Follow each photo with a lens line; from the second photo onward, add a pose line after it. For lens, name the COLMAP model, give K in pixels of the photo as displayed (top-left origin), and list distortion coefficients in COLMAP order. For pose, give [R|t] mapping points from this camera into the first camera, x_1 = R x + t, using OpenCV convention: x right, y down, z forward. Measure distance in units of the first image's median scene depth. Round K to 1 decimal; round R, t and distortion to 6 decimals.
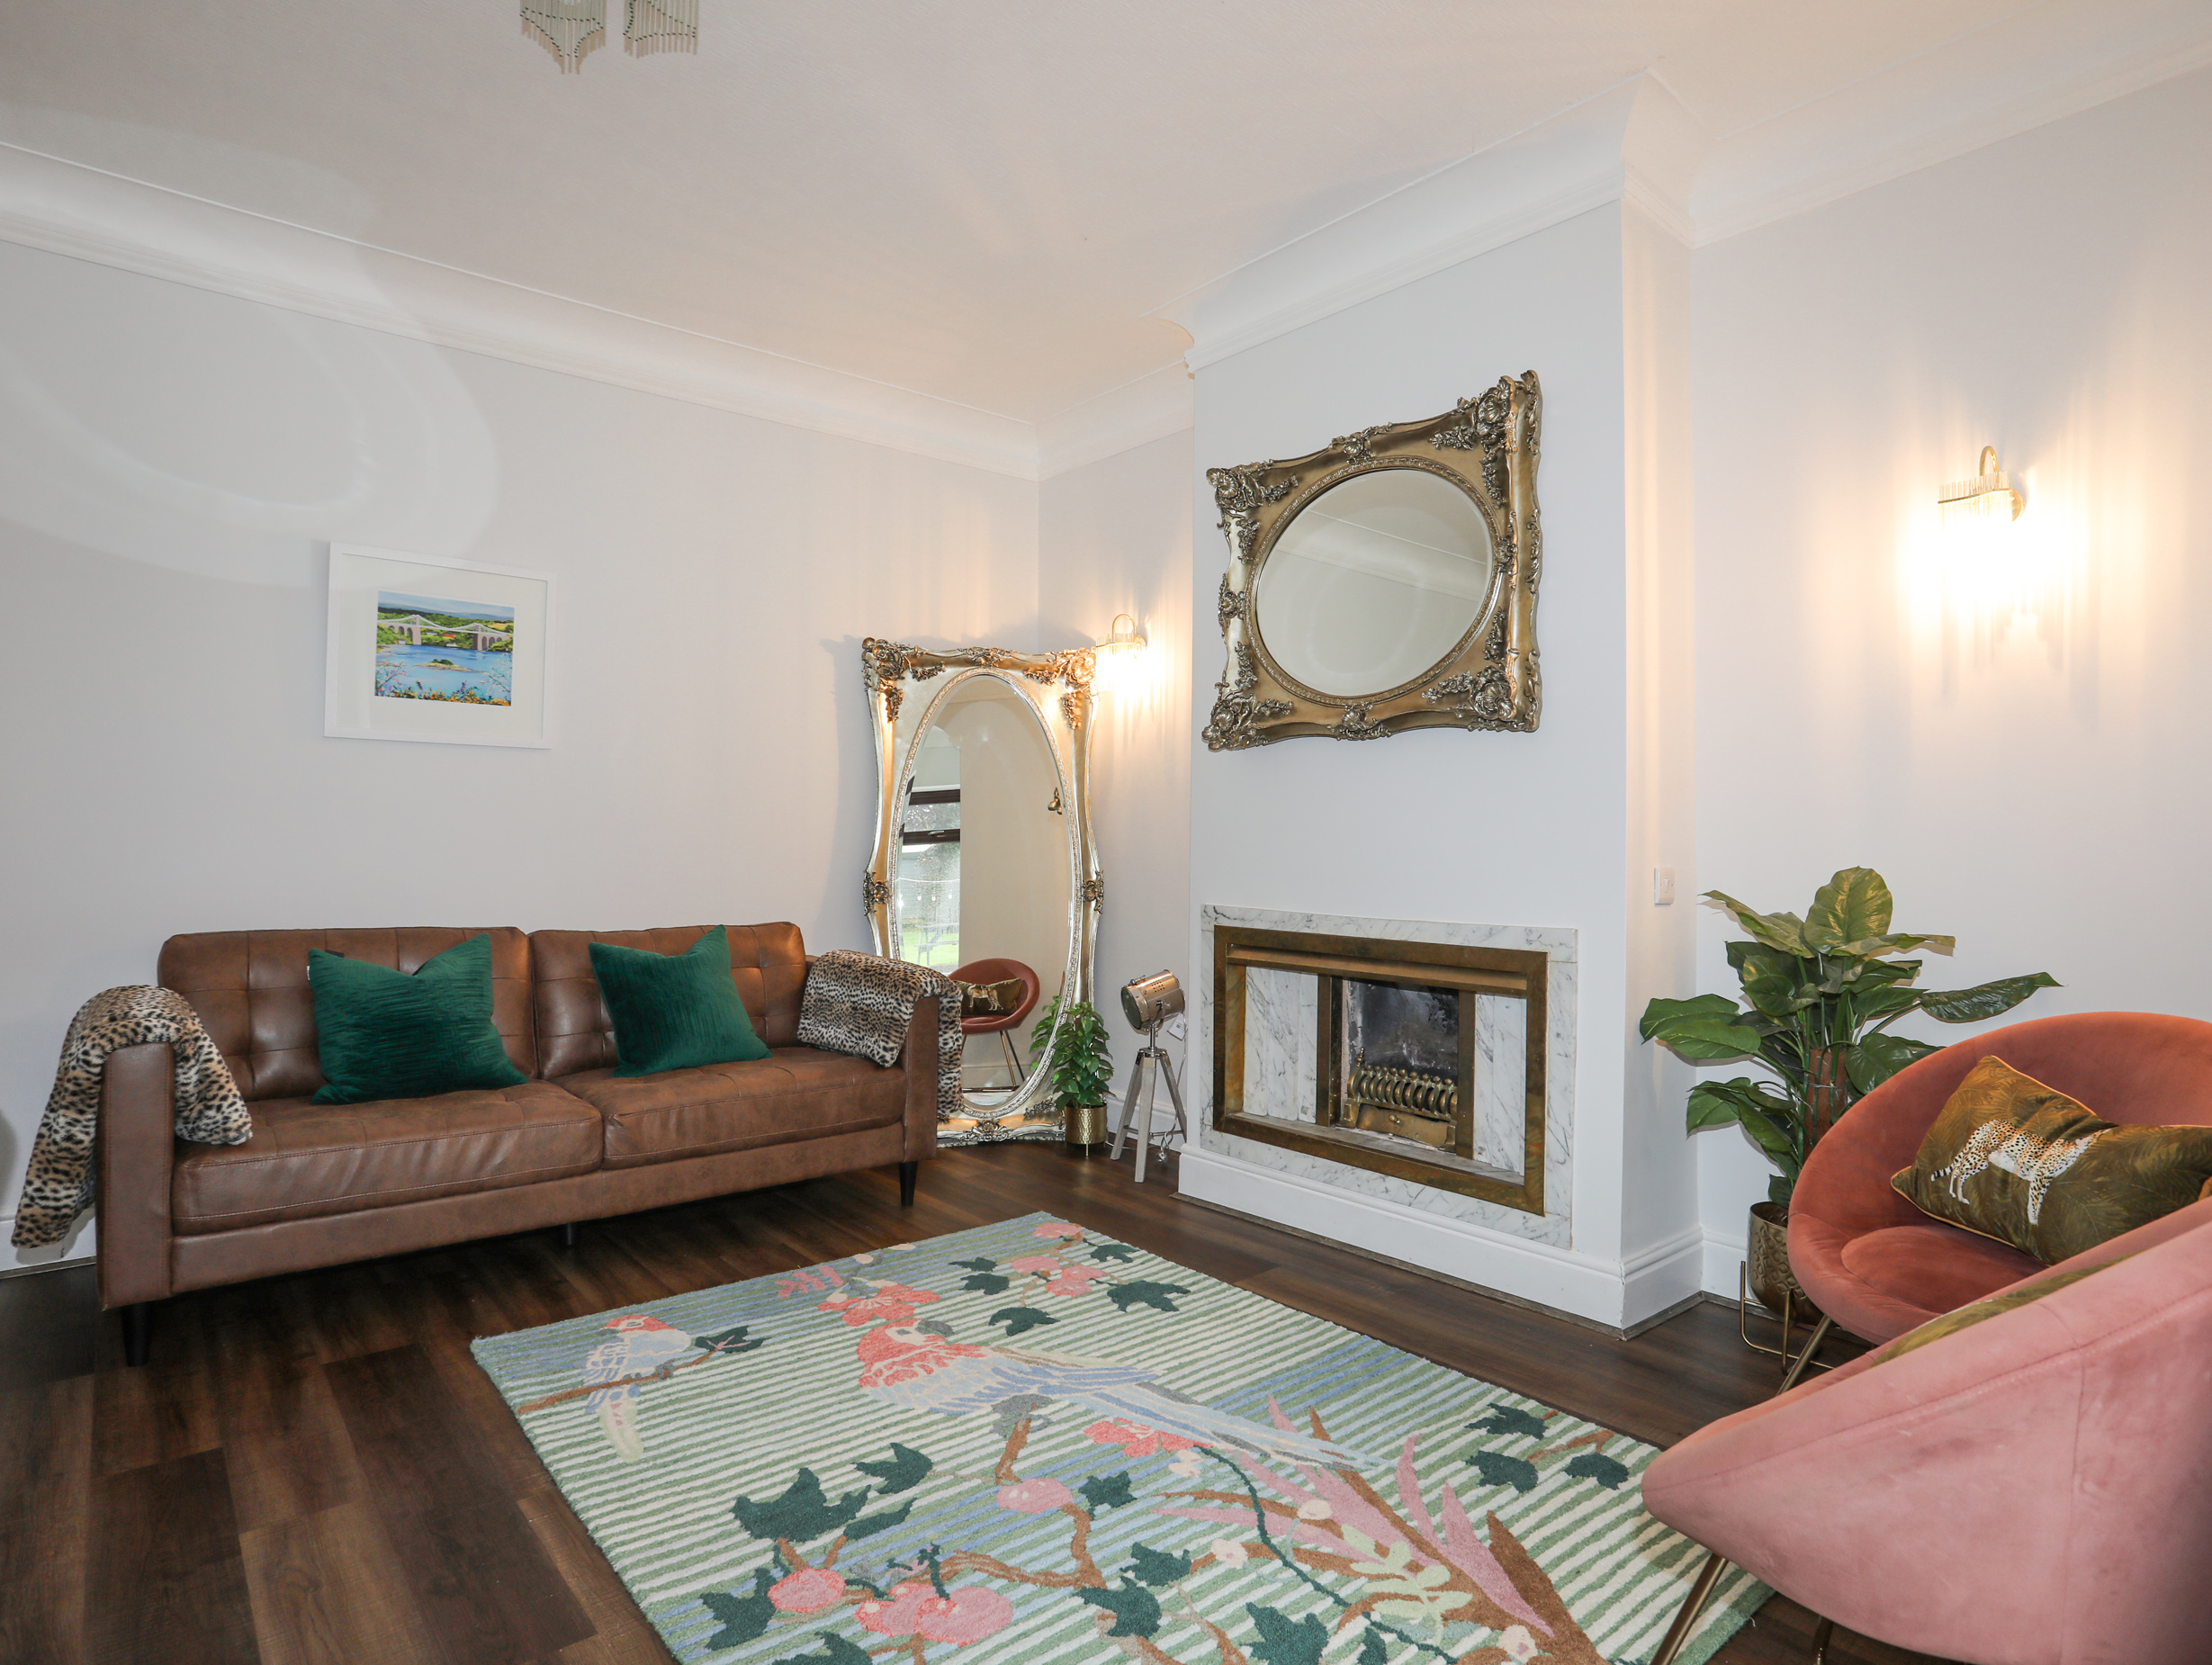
lens RADIAL K [[1208.5, 0, 1111.4], [0, 1208.5, 832.5], [0, 0, 1]] dist [-0.072748, 0.035204]
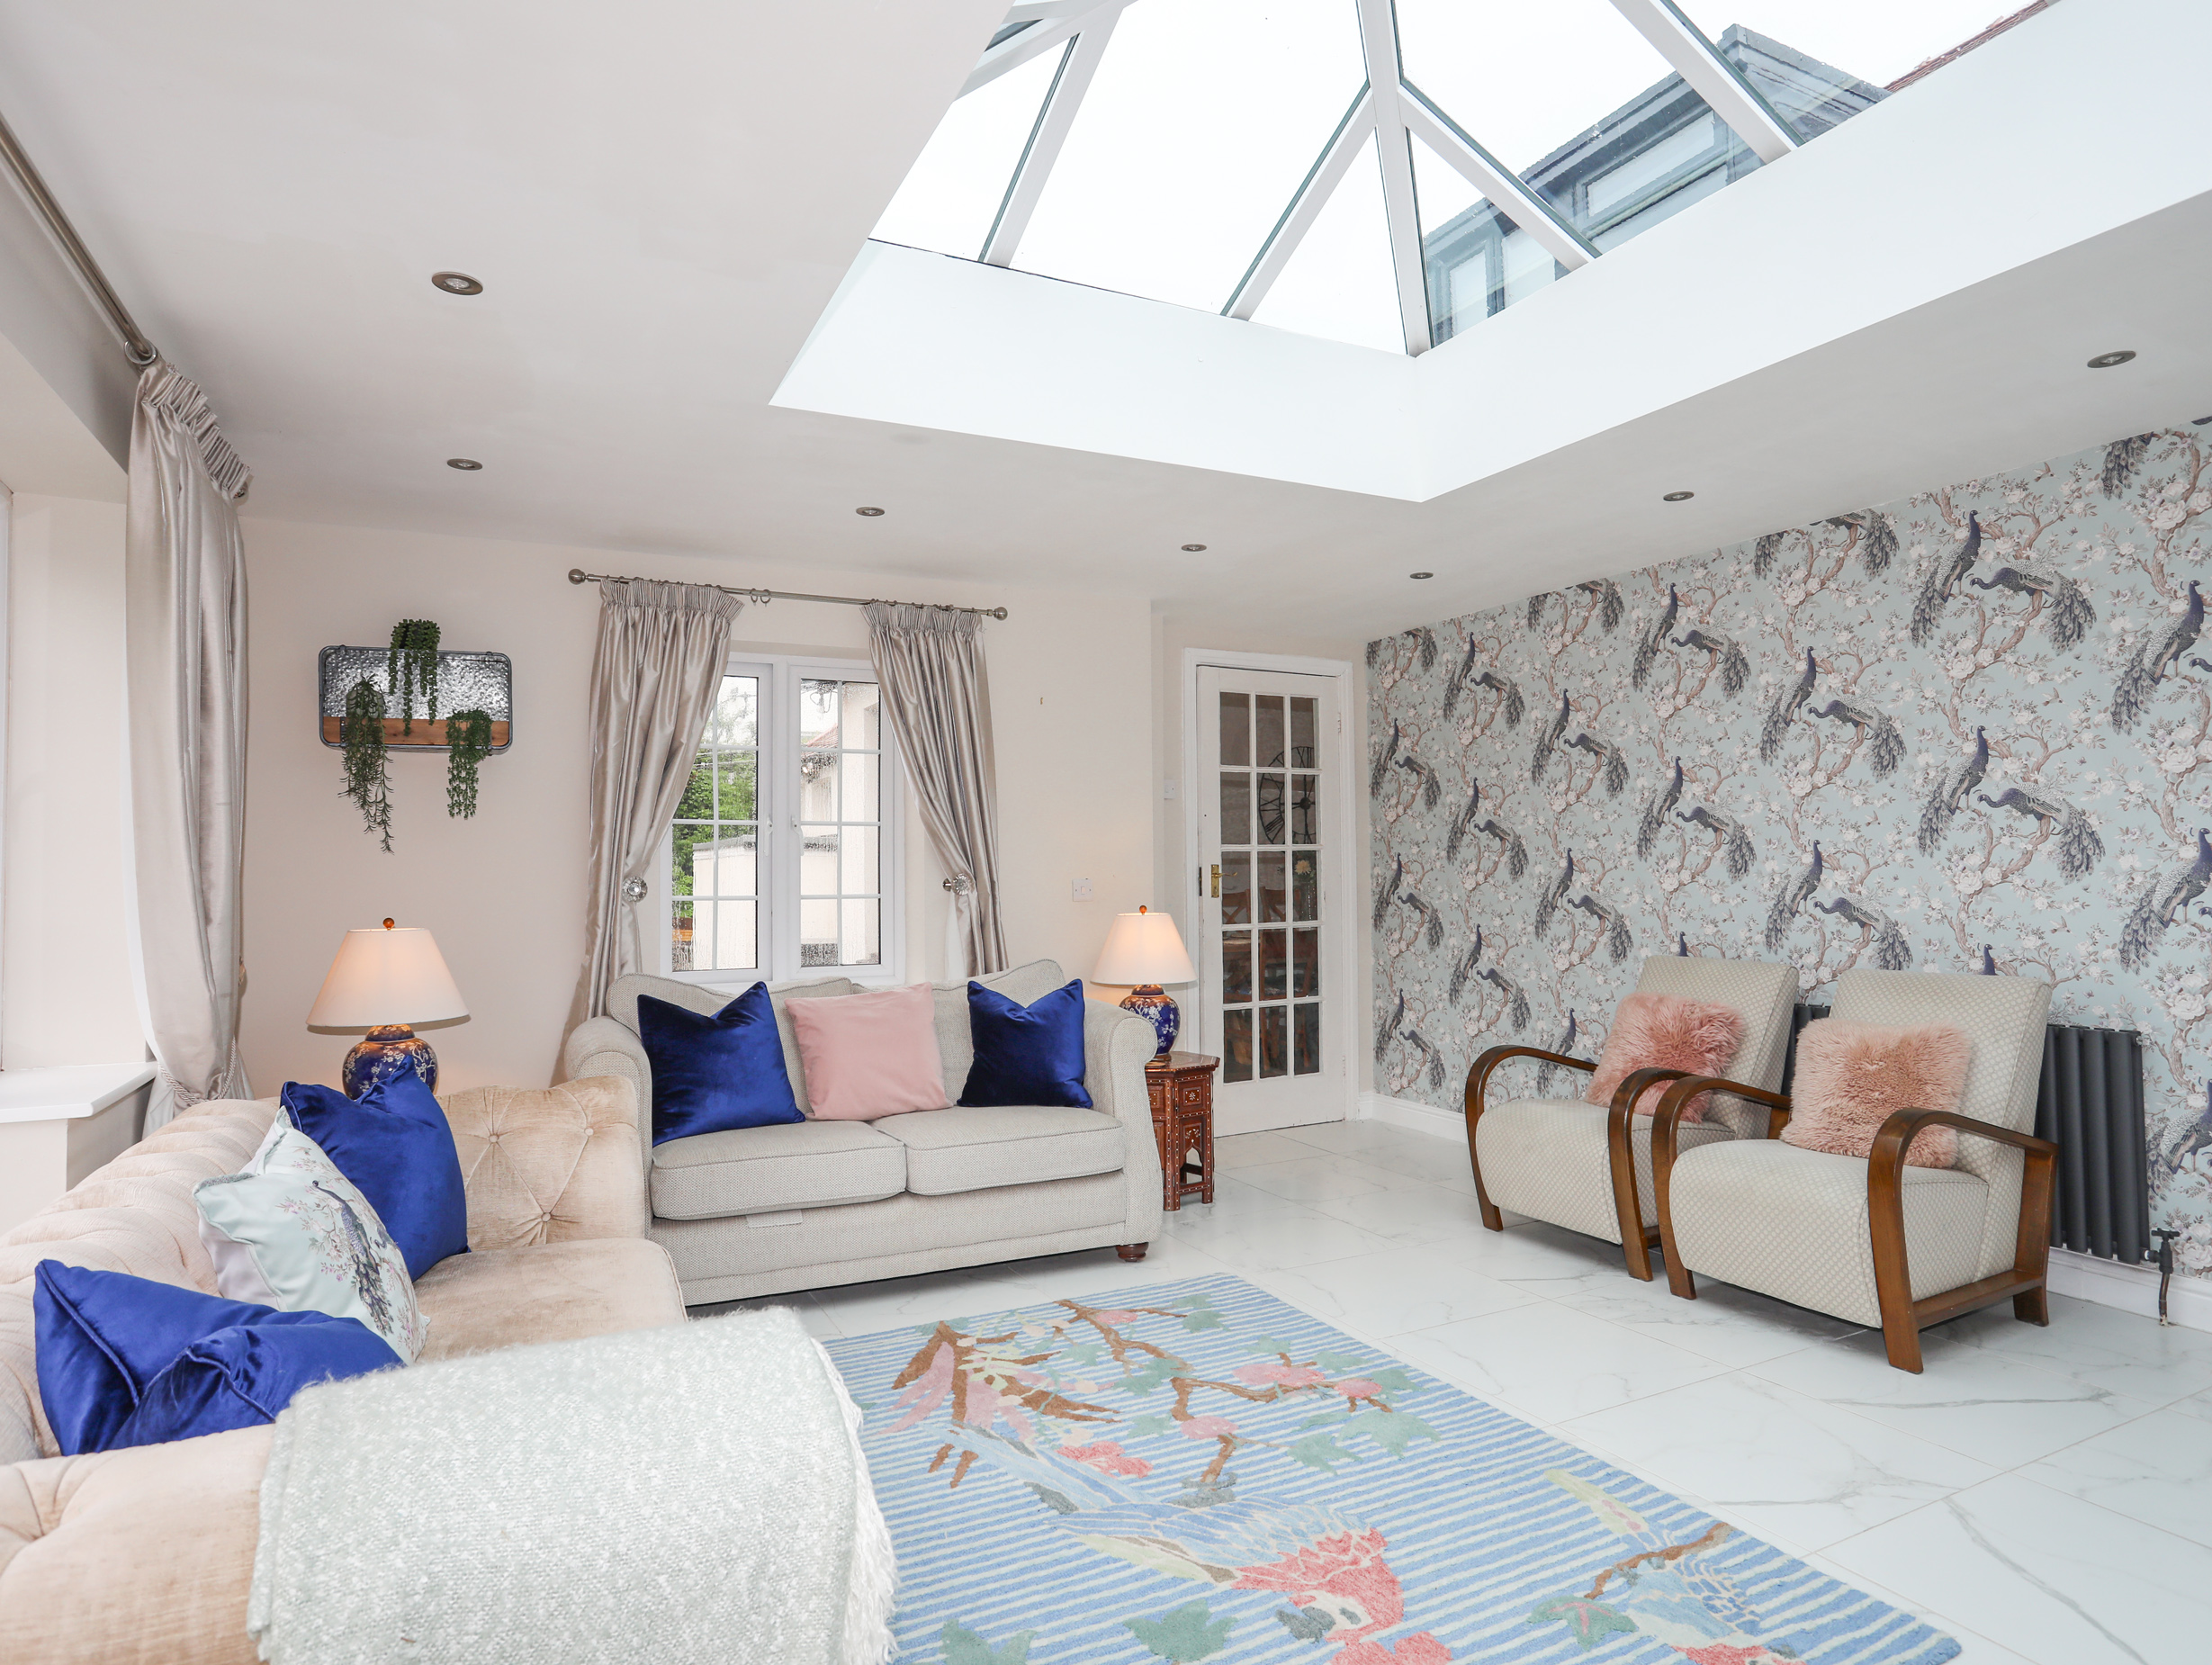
lens RADIAL K [[1268.4, 0, 1115.1], [0, 1268.4, 834.4], [0, 0, 1]] dist [-0.102978, 0.065179]
pose [[-0.971774, 0.013258, 0.235540, -0.332531], [0.005049, 0.999360, -0.035420, -0.037598], [-0.235858, -0.033231, -0.971219, 2.673662]]
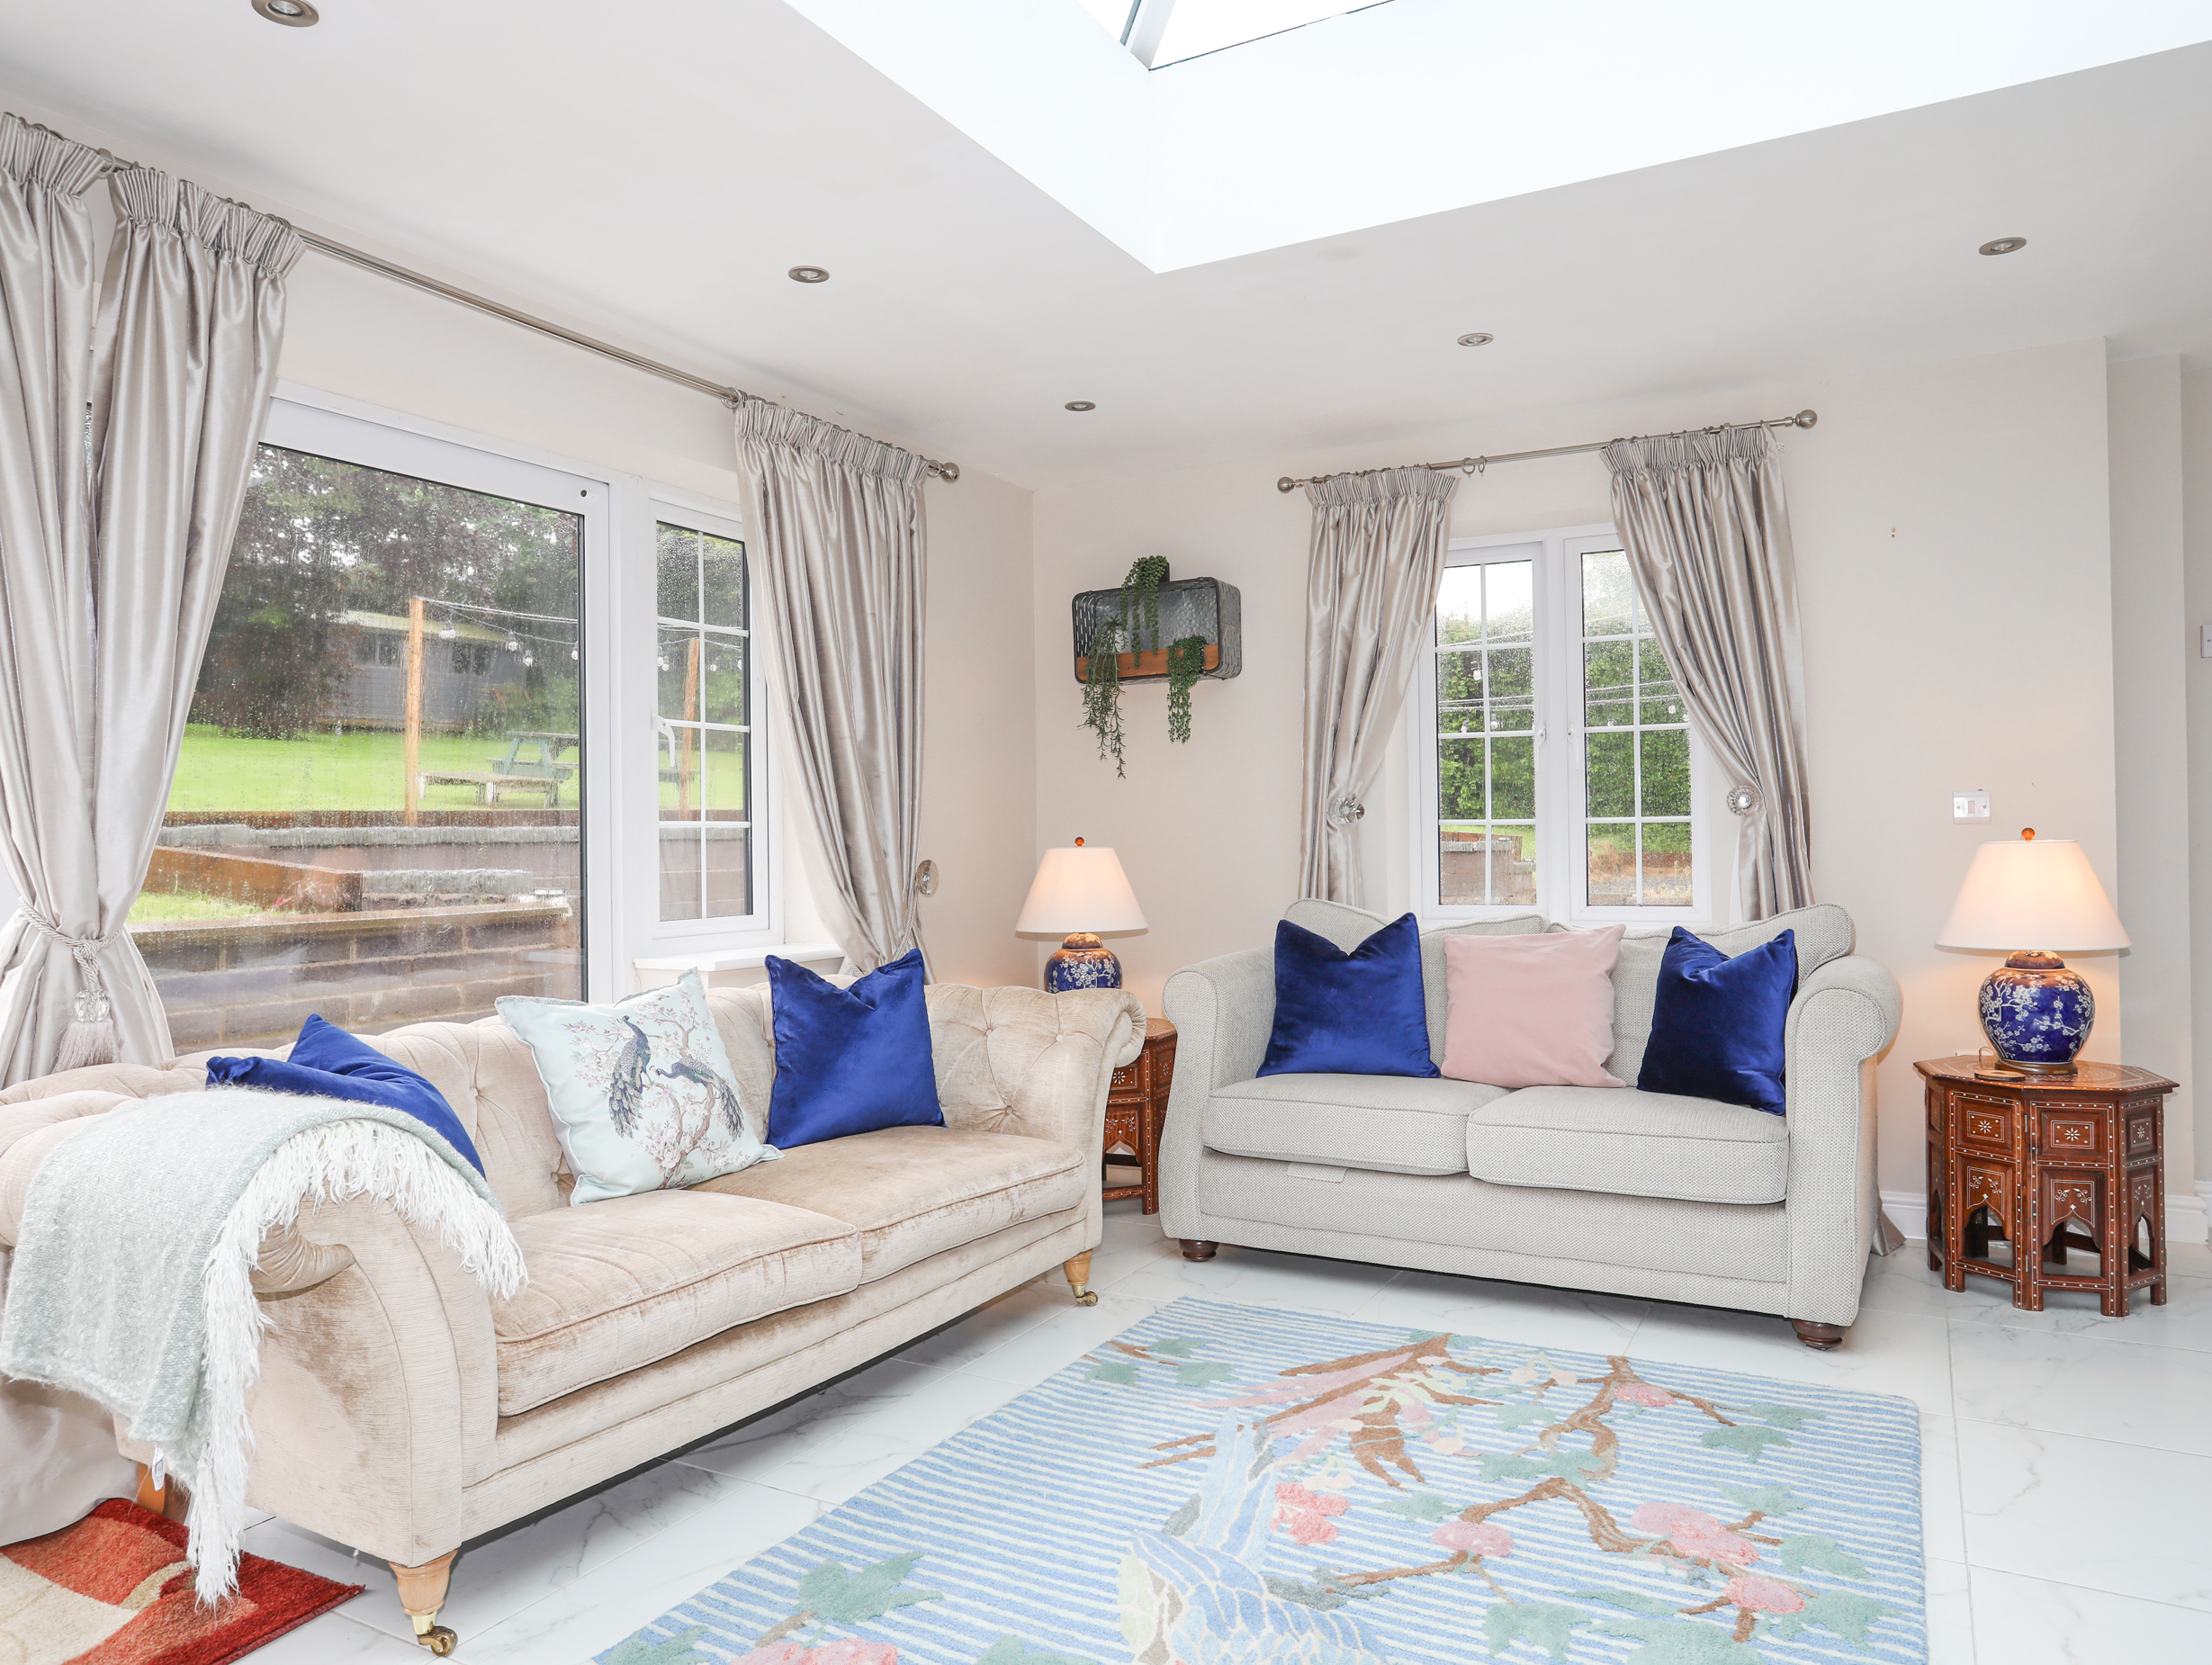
lens RADIAL K [[1467.4, 0, 1115.1], [0, 1467.4, 829.5], [0, 0, 1]] dist [-0.057979, 0.039542]
pose [[-0.357099, 0.007013, 0.934040, -1.150882], [0.008389, 0.999956, -0.004301, 0.018751], [-0.934029, 0.006300, -0.357142, 1.882174]]
